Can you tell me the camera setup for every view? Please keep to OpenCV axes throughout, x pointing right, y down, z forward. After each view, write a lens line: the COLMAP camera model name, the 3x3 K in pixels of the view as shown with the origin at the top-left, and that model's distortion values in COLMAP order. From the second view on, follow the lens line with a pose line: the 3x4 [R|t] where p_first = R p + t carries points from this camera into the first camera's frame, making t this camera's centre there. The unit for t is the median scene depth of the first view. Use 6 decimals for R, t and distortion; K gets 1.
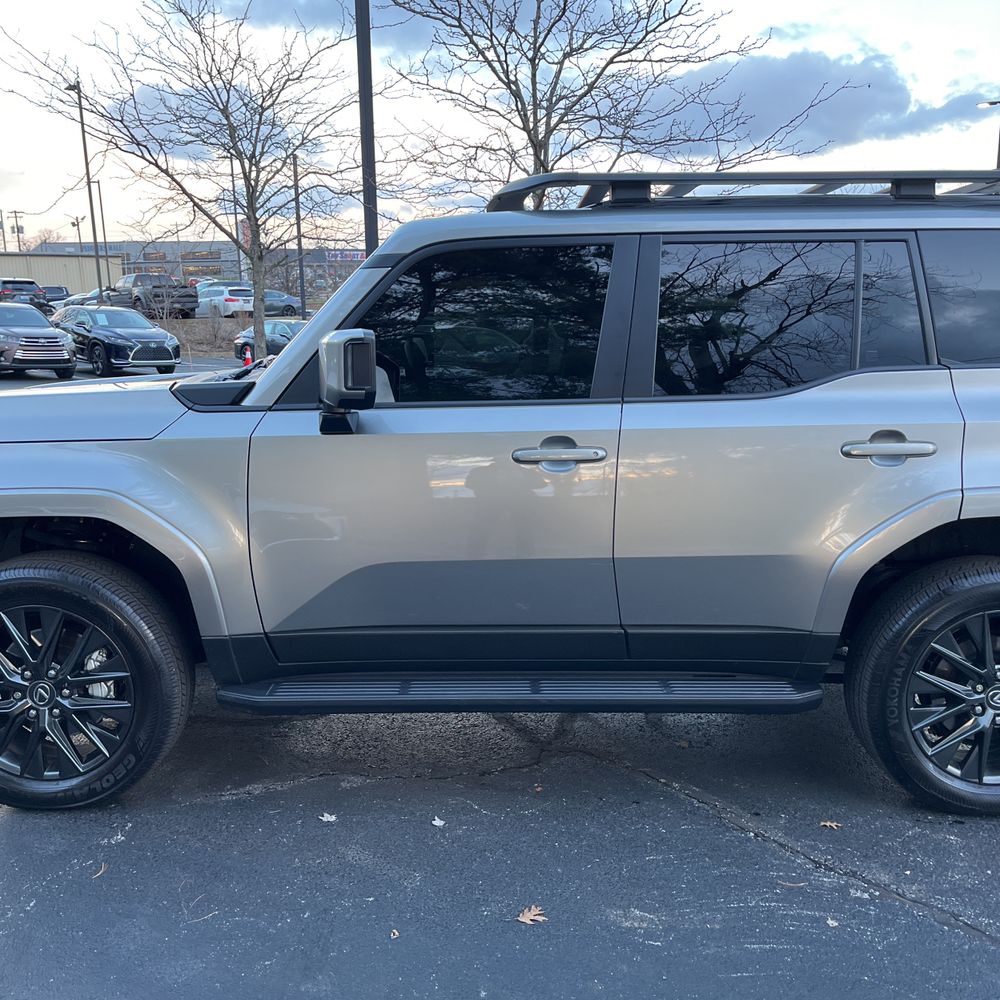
lens RADIAL K [[1008.7, 0, 500.0], [0, 1008.7, 500.0], [0, 0, 1]] dist [0.064101, -0.080547]
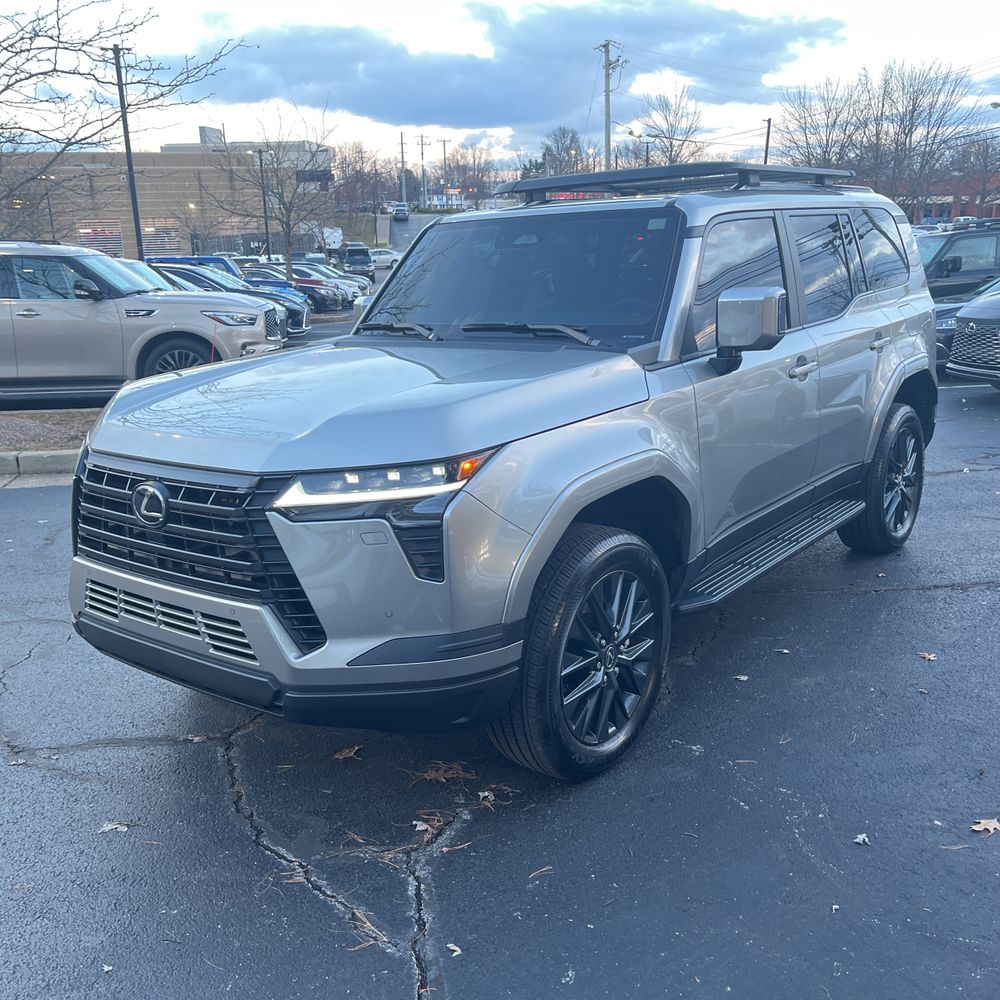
lens RADIAL K [[998.2, 0, 500.0], [0, 998.2, 500.0], [0, 0, 1]] dist [0.028237, -0.021152]
pose [[0.625690, -0.212266, 0.750637, -1.206176], [0.165407, 0.976486, 0.138257, -0.121783], [-0.762334, 0.037654, 0.646088, 0.403344]]
